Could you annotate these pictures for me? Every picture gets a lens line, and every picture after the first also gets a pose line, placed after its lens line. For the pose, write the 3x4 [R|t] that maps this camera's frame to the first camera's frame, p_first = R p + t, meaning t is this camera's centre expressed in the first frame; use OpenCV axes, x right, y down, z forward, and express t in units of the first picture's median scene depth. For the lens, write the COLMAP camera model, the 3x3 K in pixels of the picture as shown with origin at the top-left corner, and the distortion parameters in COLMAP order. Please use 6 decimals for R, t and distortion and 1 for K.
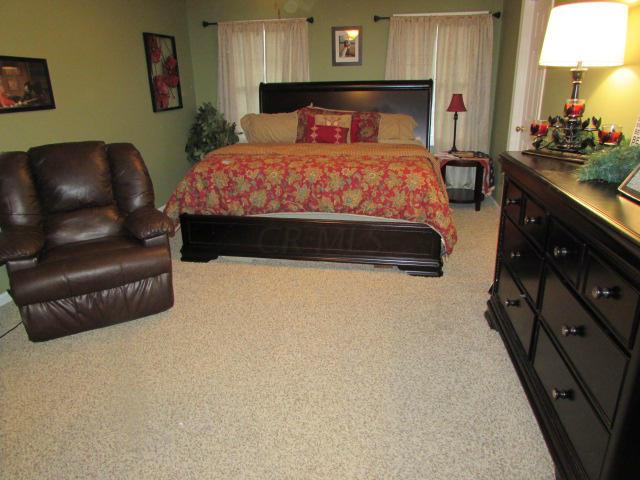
lens RADIAL K [[452.5, 0, 320.6], [0, 452.5, 237.5], [0, 0, 1]] dist [-0.044503, 0.022552]
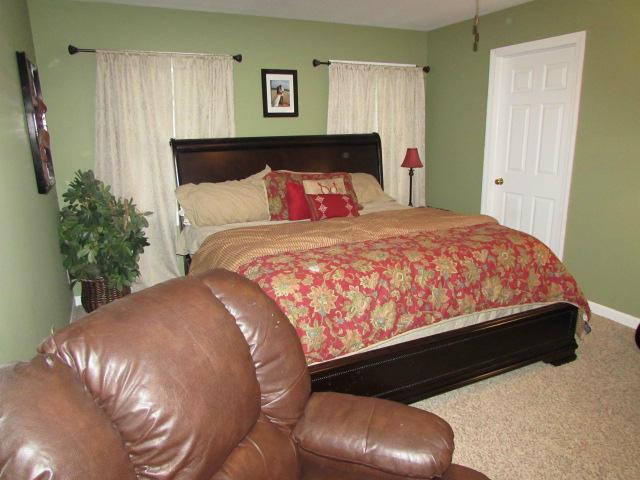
lens RADIAL K [[452.5, 0, 320.0], [0, 452.5, 238.7], [0, 0, 1]] dist [-0.044503, 0.022552]
pose [[0.818192, -0.132988, 0.559352, -0.387474], [0.190346, 0.980673, -0.045270, -0.128145], [-0.542521, 0.143510, 0.827693, 0.351017]]
